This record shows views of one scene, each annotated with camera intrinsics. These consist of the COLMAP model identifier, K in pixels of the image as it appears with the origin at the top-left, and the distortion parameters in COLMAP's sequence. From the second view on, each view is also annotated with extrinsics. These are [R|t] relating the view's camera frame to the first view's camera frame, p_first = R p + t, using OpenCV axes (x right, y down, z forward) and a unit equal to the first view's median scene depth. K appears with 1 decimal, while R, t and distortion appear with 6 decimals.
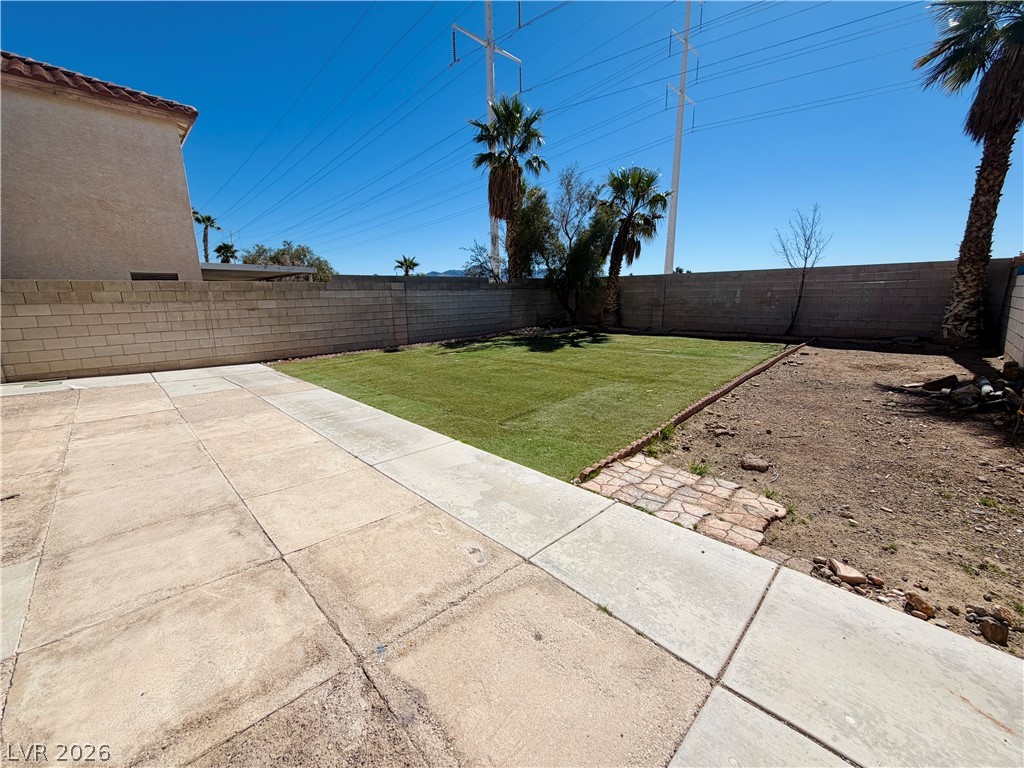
lens RADIAL K [[406.9, 0, 512.2], [0, 406.9, 384.7], [0, 0, 1]] dist [-0.001624, 0.000274]
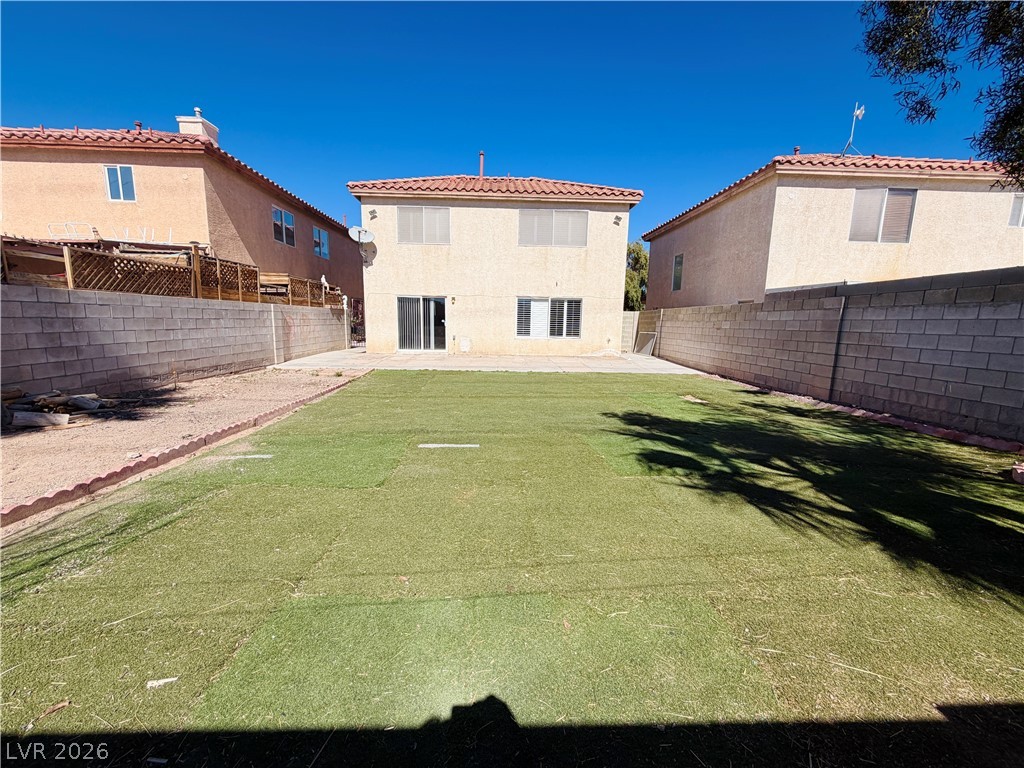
lens RADIAL K [[406.9, 0, 510.9], [0, 406.9, 383.7], [0, 0, 1]] dist [-0.001624, 0.000274]
pose [[-0.679457, 0.114823, -0.724675, 0.530250], [-0.167669, 0.937245, 0.305712, -0.247414], [0.714300, 0.329223, -0.617566, 1.131968]]
